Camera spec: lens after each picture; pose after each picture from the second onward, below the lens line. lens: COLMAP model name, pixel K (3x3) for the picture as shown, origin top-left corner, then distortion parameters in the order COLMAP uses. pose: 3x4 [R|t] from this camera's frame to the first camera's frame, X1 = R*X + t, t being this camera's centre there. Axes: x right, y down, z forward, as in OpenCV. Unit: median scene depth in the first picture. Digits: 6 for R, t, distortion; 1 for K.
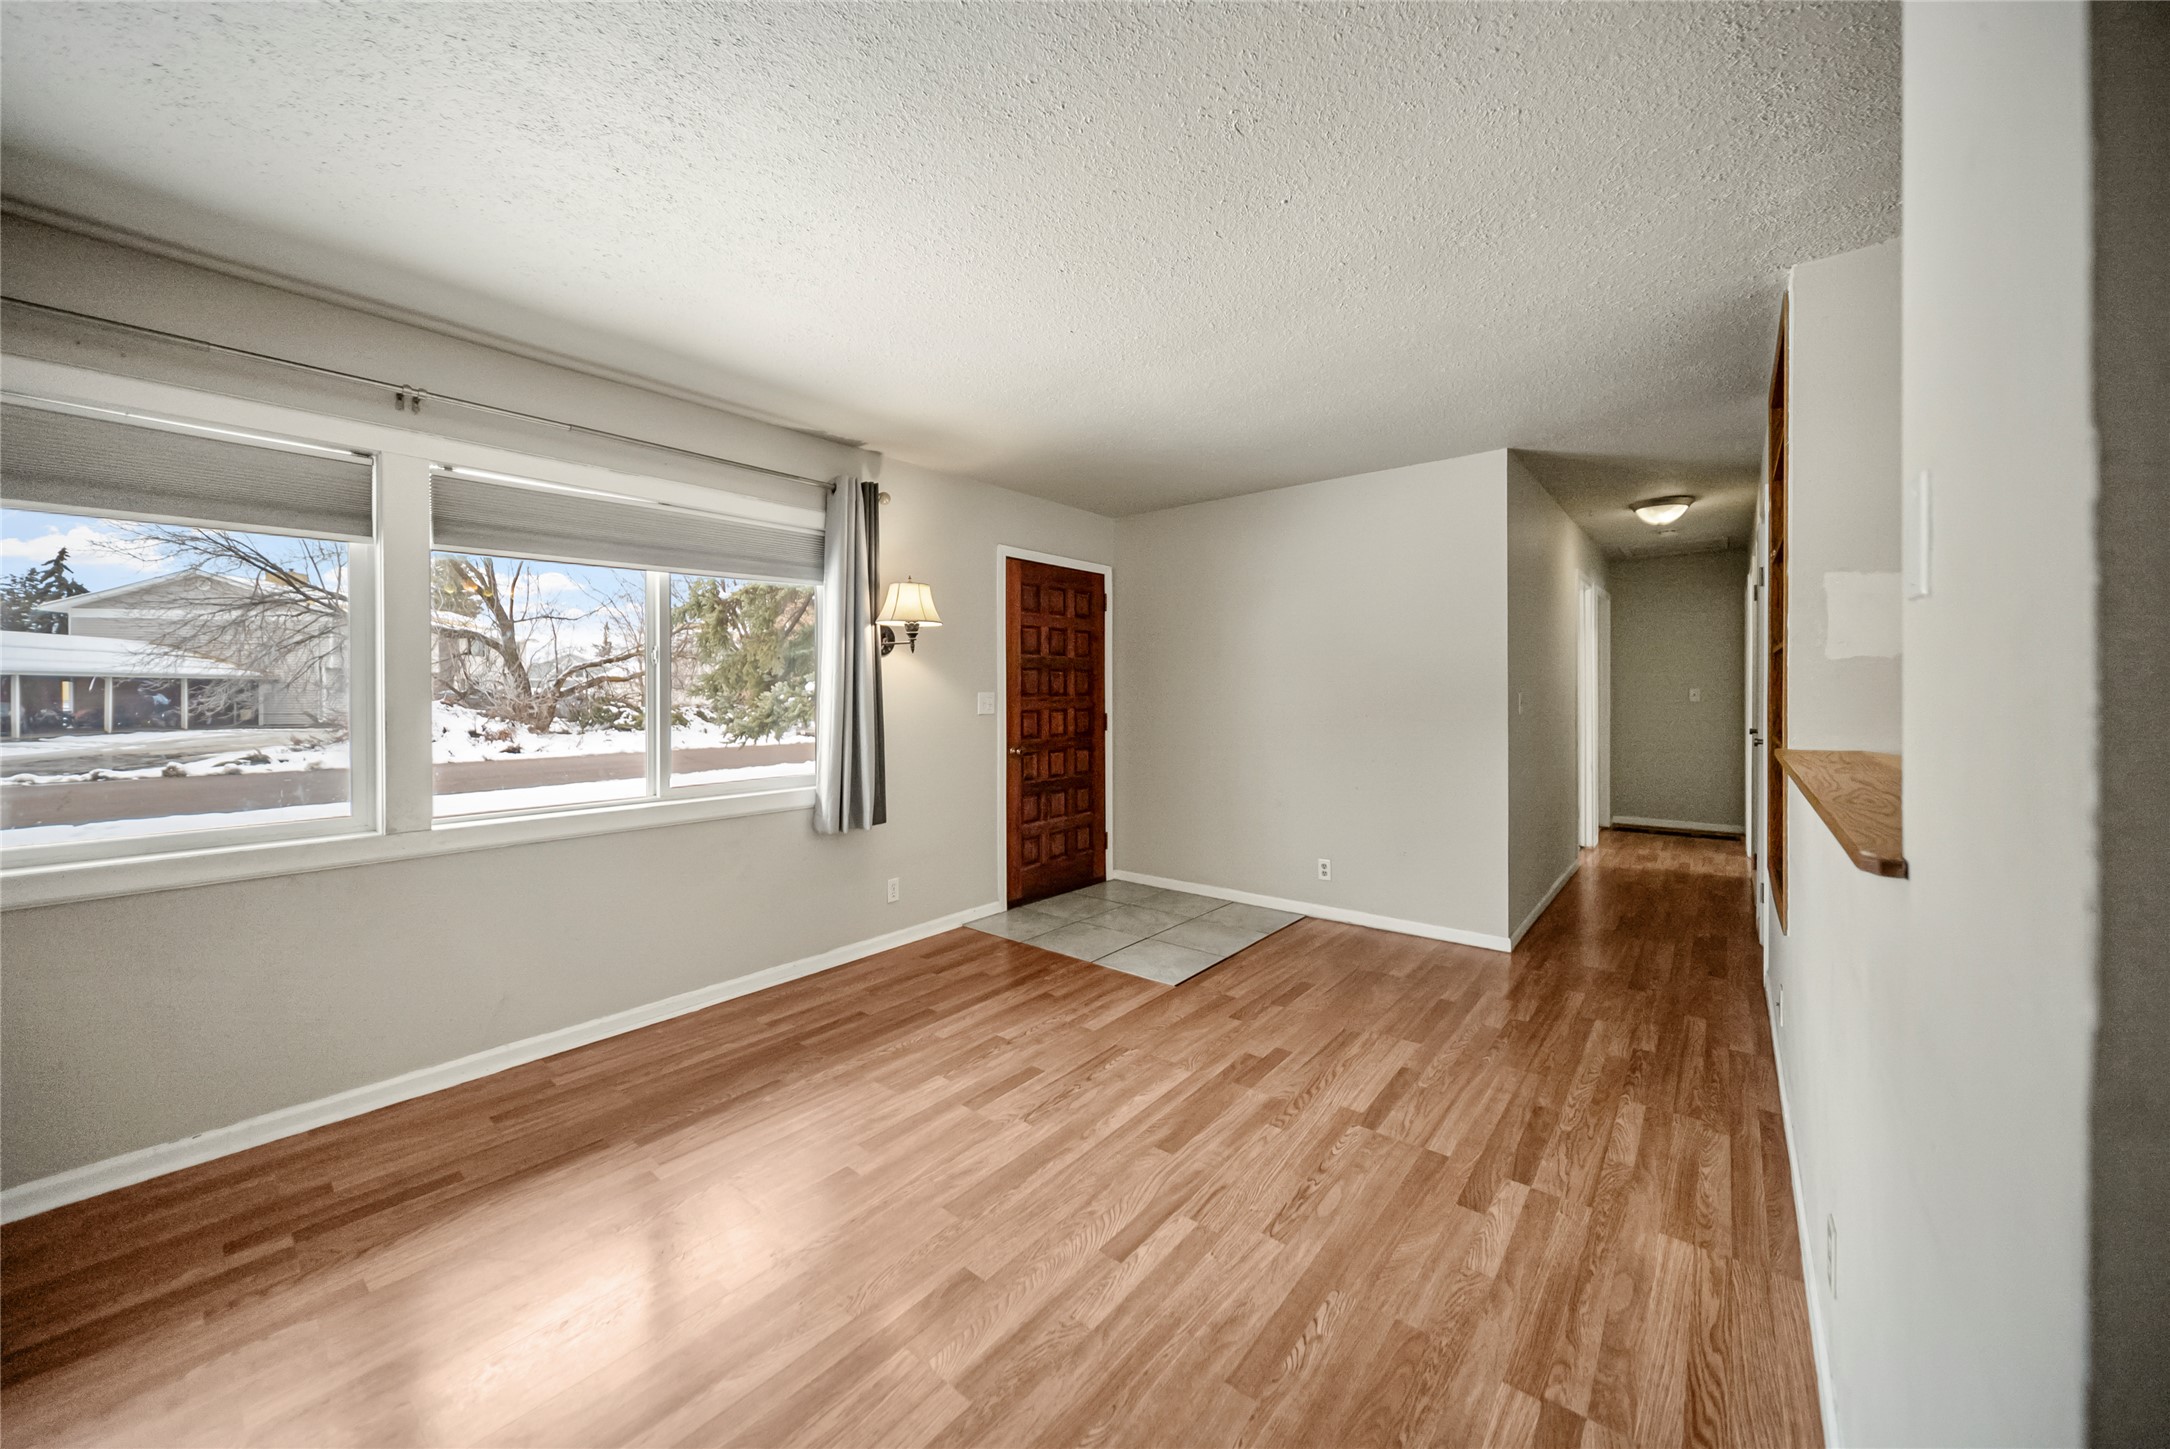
lens RADIAL K [[772.6, 0, 1084.6], [0, 772.6, 693.3], [0, 0, 1]] dist [-0.002032, -0.000452]
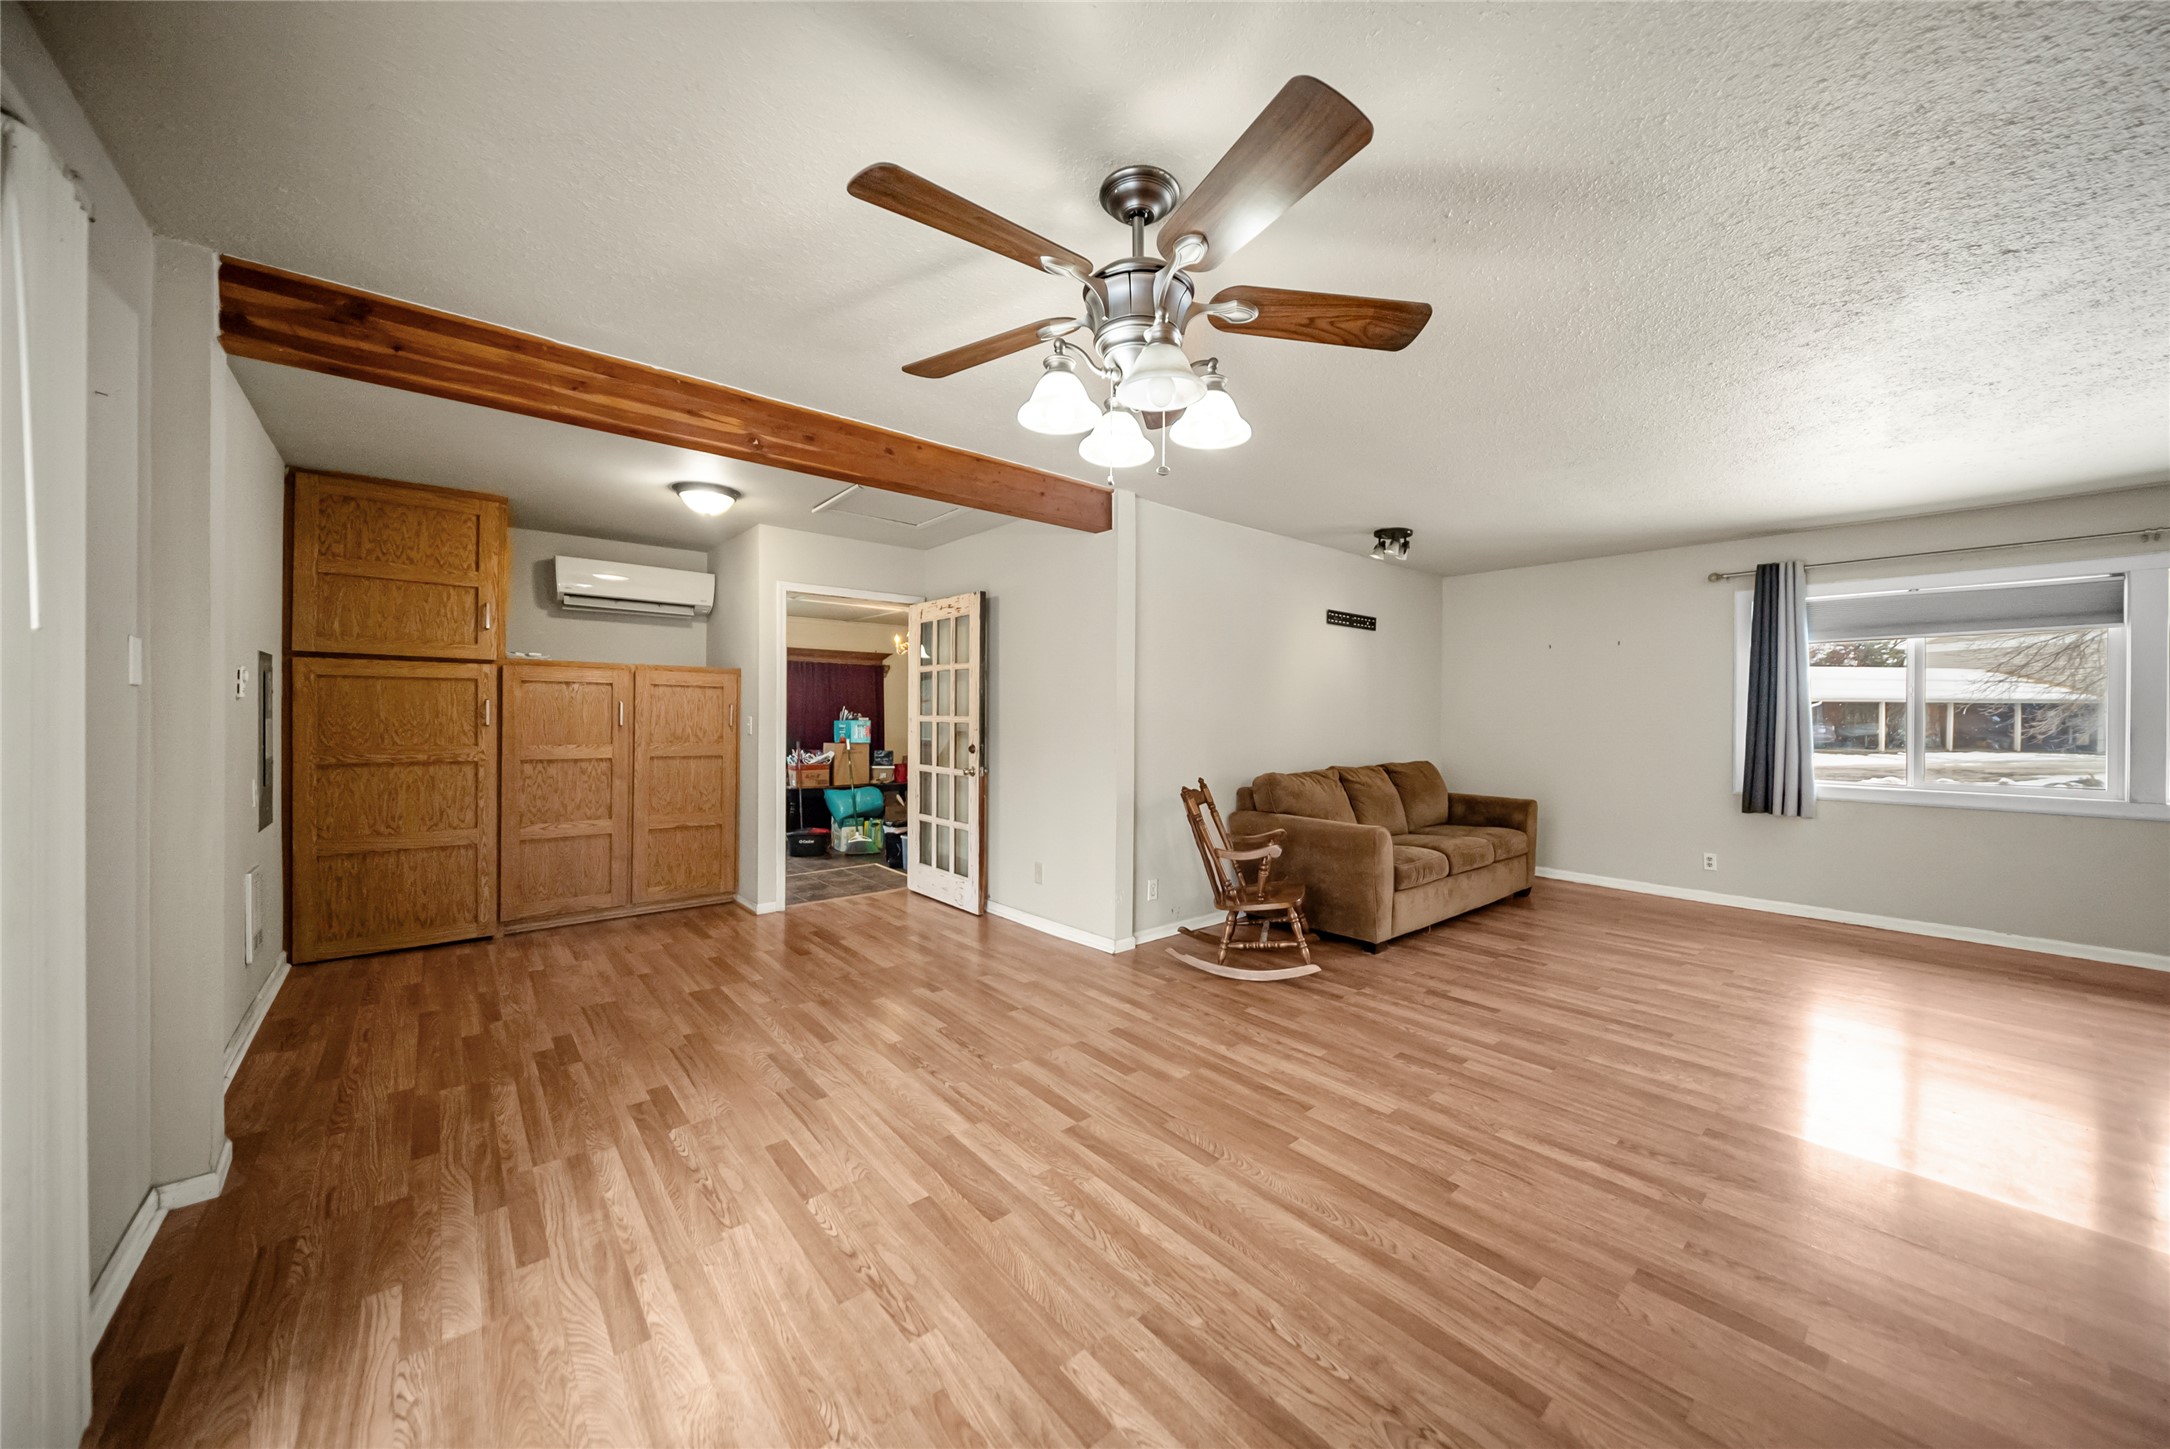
lens RADIAL K [[772.6, 0, 1085.9], [0, 772.6, 717.4], [0, 0, 1]] dist [-0.002032, -0.000452]
pose [[-0.172978, 0.007463, -0.984897, 0.747019], [-0.007604, 0.999931, 0.008913, 0.003793], [0.984896, 0.009031, -0.172909, -0.624197]]
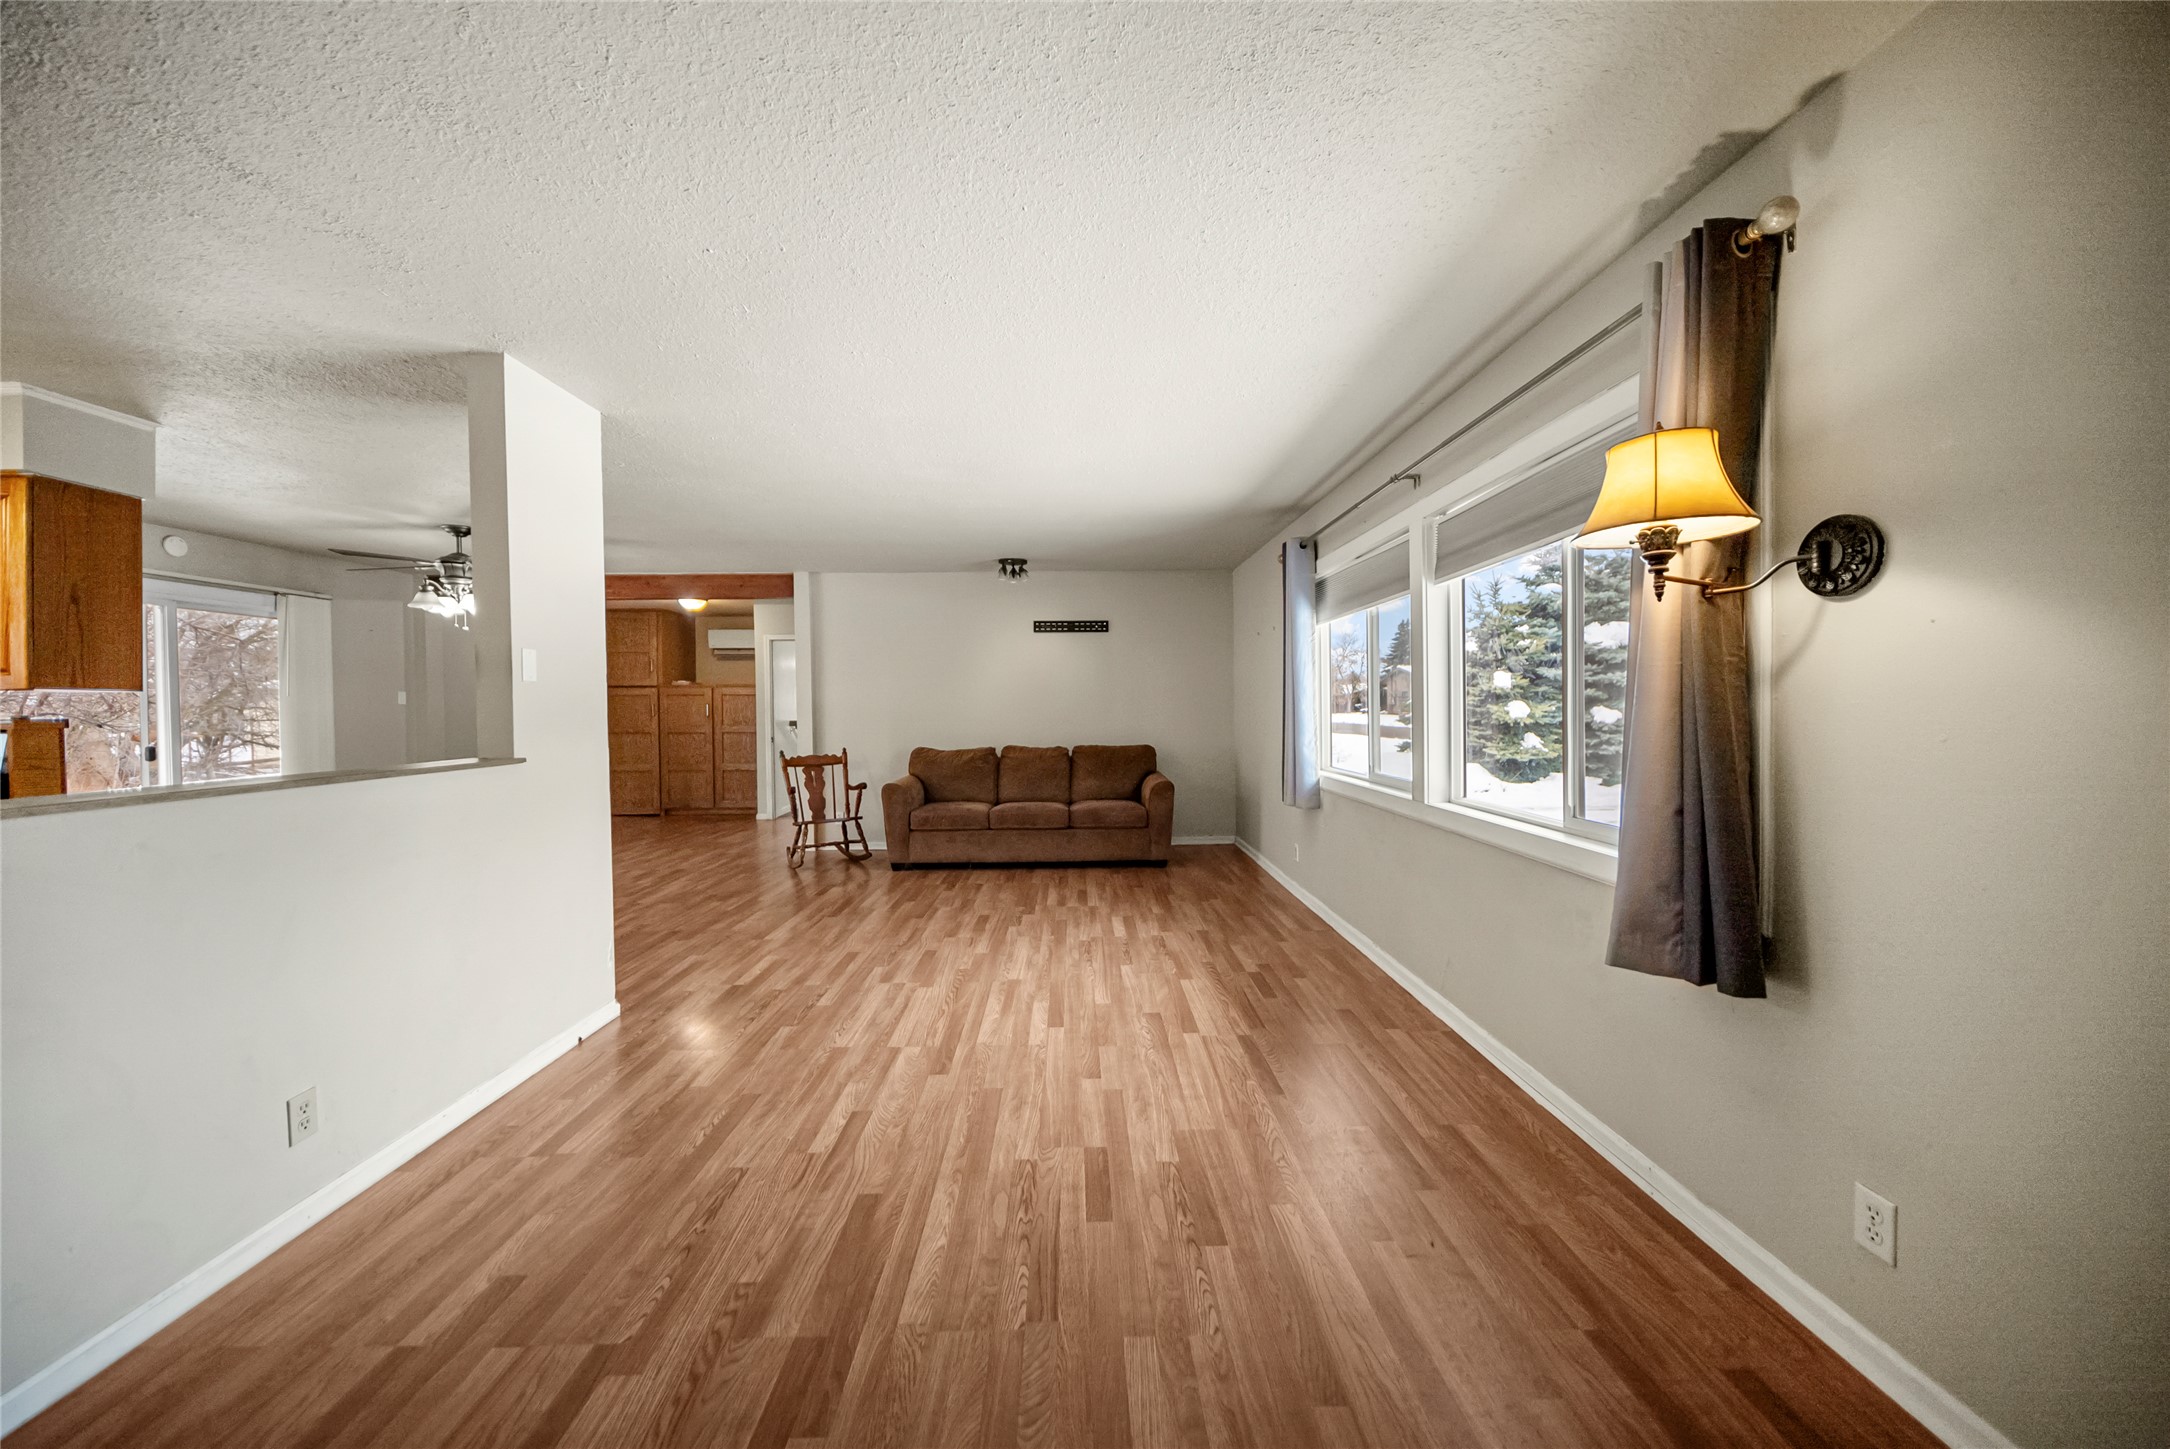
lens RADIAL K [[772.6, 0, 1084.4], [0, 772.6, 720.6], [0, 0, 1]] dist [-0.002032, -0.000452]
pose [[-0.761895, 0.024912, -0.647221, 0.300460], [0.011411, 0.999621, 0.025044, 0.000083], [0.647600, 0.011695, -0.761891, 1.137296]]
